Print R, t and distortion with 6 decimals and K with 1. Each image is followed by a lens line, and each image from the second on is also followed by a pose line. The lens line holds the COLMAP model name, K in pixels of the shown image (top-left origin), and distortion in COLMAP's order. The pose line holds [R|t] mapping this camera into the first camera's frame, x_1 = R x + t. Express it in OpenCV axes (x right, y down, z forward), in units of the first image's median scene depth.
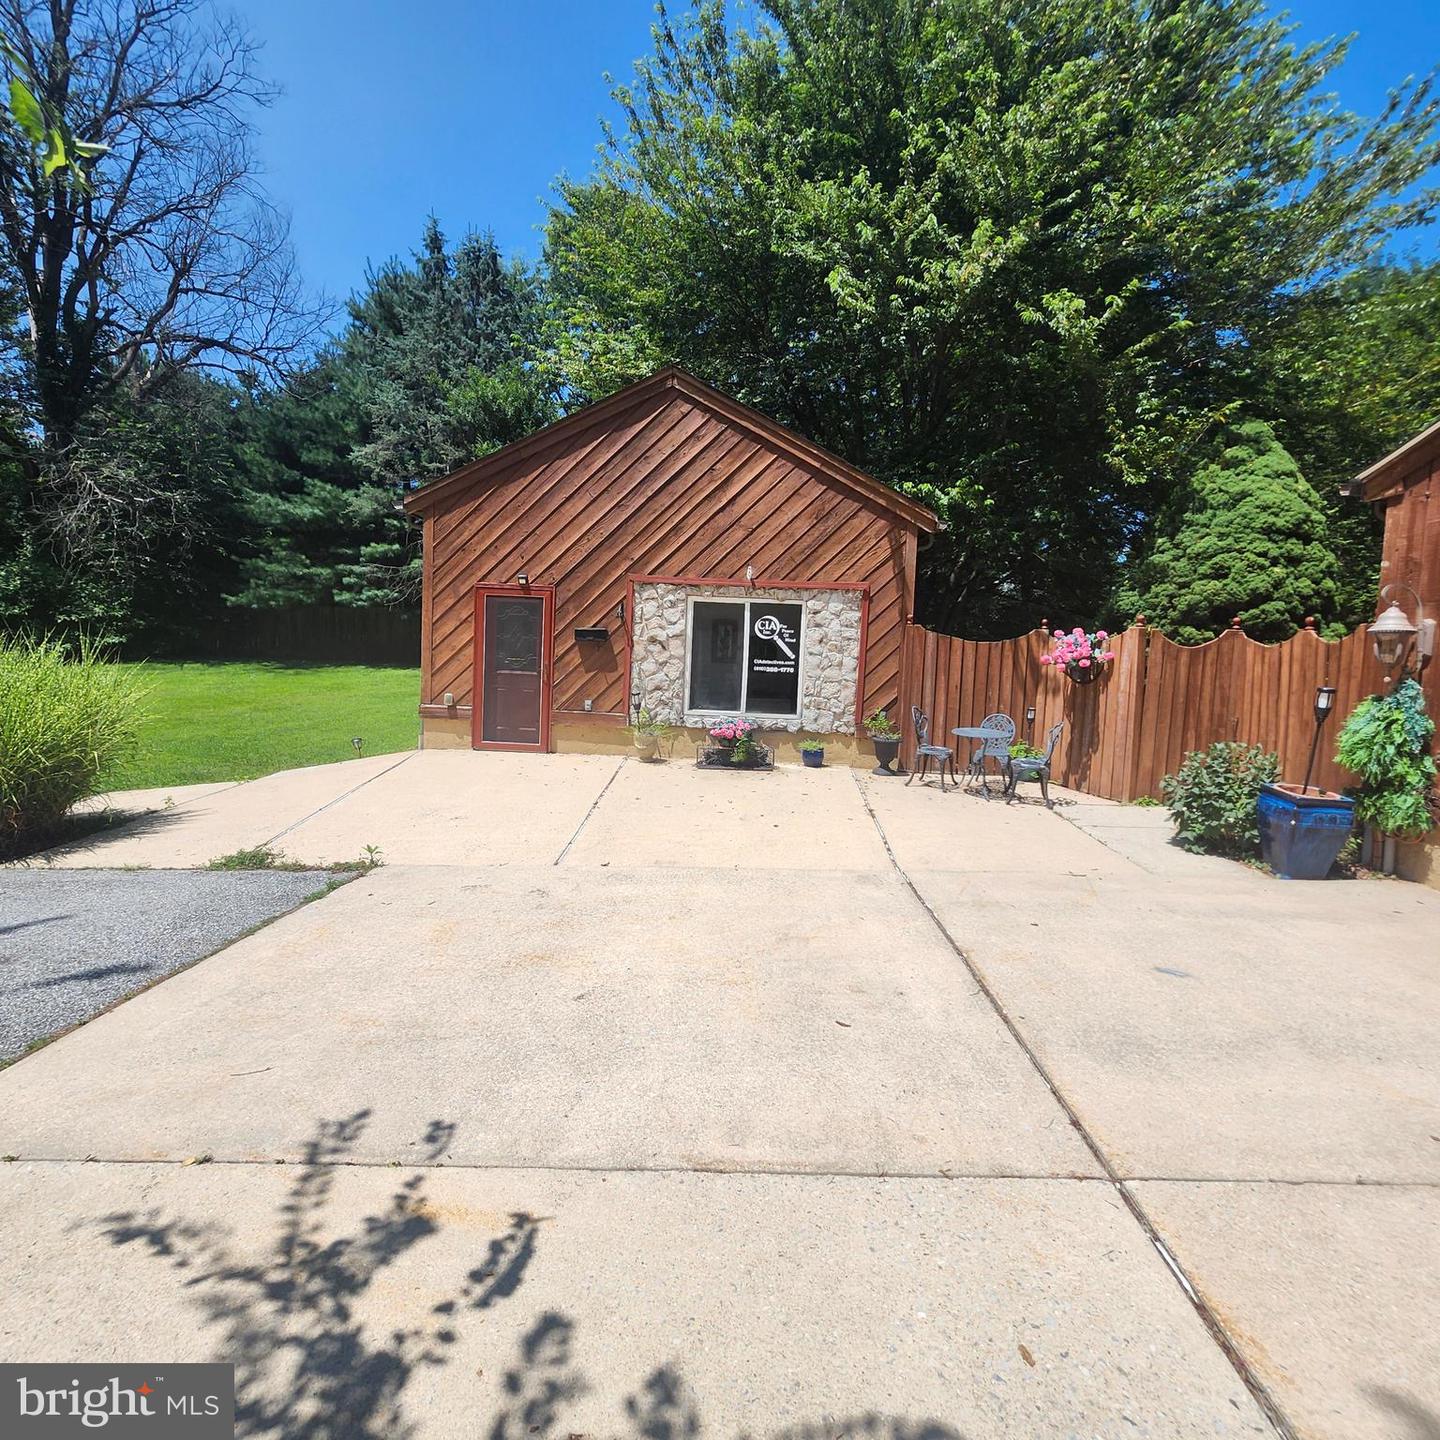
lens RADIAL K [[739.7, 0, 720.0], [0, 739.7, 720.0], [0, 0, 1]] dist [0.017629, -0.009547]
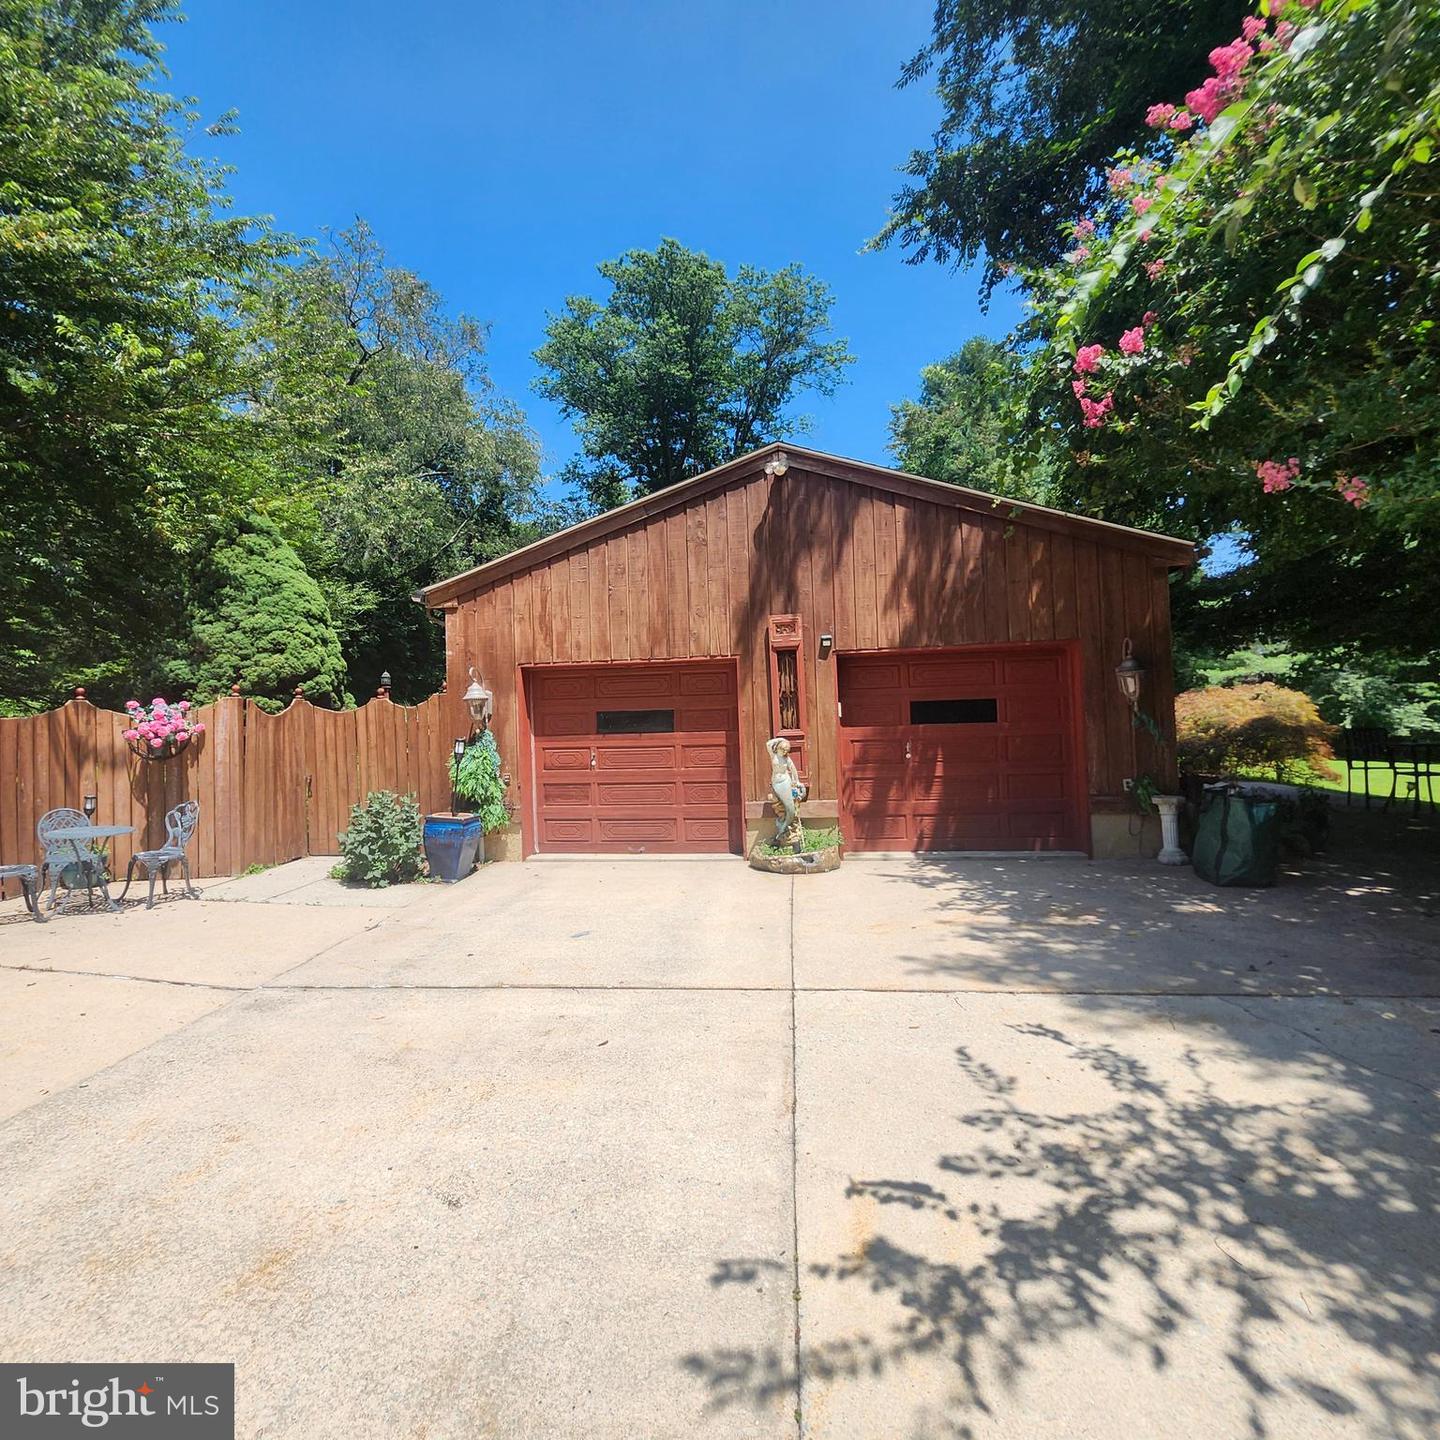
lens RADIAL K [[739.7, 0, 720.0], [0, 739.7, 720.0], [0, 0, 1]] dist [0.017629, -0.009547]
pose [[0.098218, -0.037585, 0.994455, -0.484366], [0.129128, 0.991320, 0.024713, -0.045204], [-0.986752, 0.125985, 0.102219, 0.335895]]
